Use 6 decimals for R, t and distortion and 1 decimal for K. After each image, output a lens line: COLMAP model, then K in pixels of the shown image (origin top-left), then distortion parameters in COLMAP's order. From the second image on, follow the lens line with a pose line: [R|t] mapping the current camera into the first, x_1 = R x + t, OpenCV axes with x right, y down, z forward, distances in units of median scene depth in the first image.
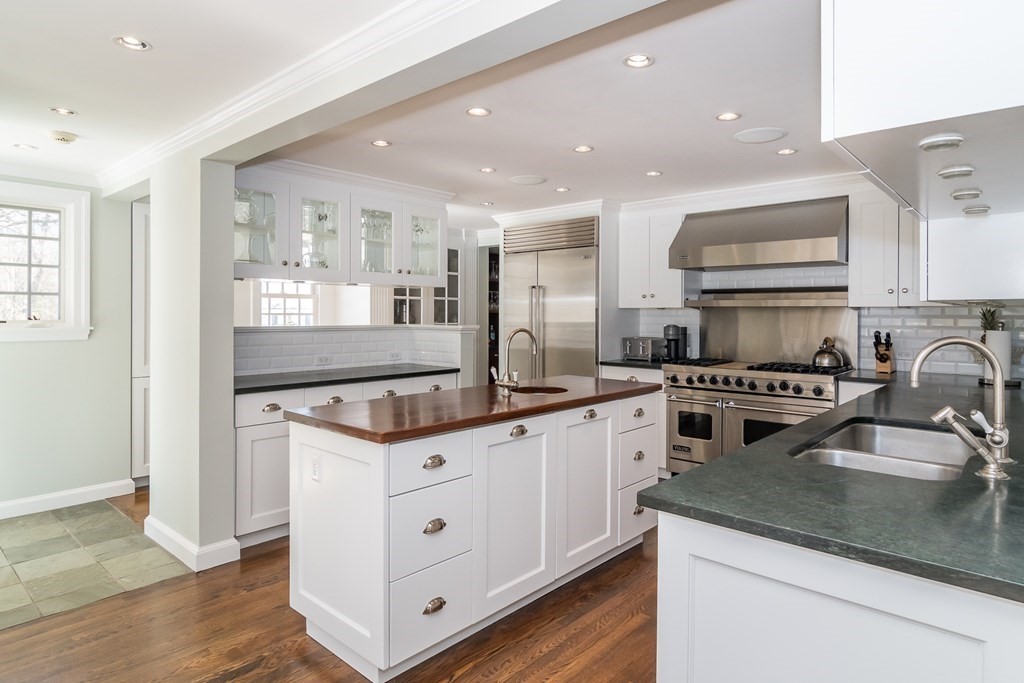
lens RADIAL K [[583.2, 0, 503.0], [0, 583.2, 316.4], [0, 0, 1]] dist [0.014642, -0.000332]
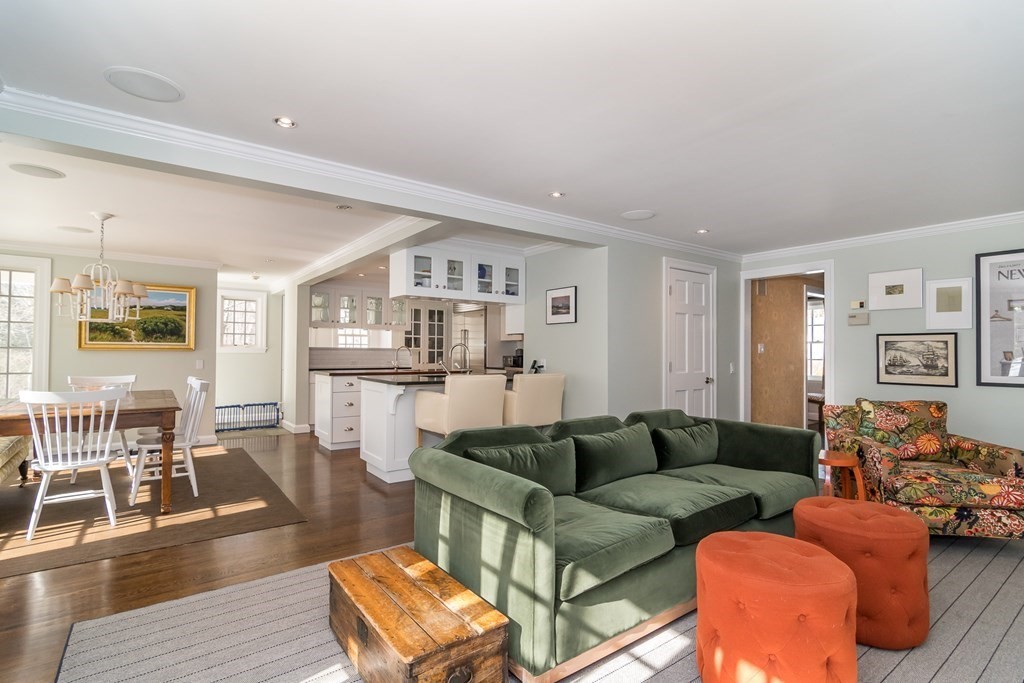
lens RADIAL K [[496.6, 0, 509.1], [0, 496.6, 345.6], [0, 0, 1]] dist [0.021219, 0.000712]
pose [[0.979610, 0.002709, -0.200893, 0.700580], [-0.007468, 0.999709, -0.022934, 0.049242], [0.200772, 0.023967, 0.979345, -0.823303]]
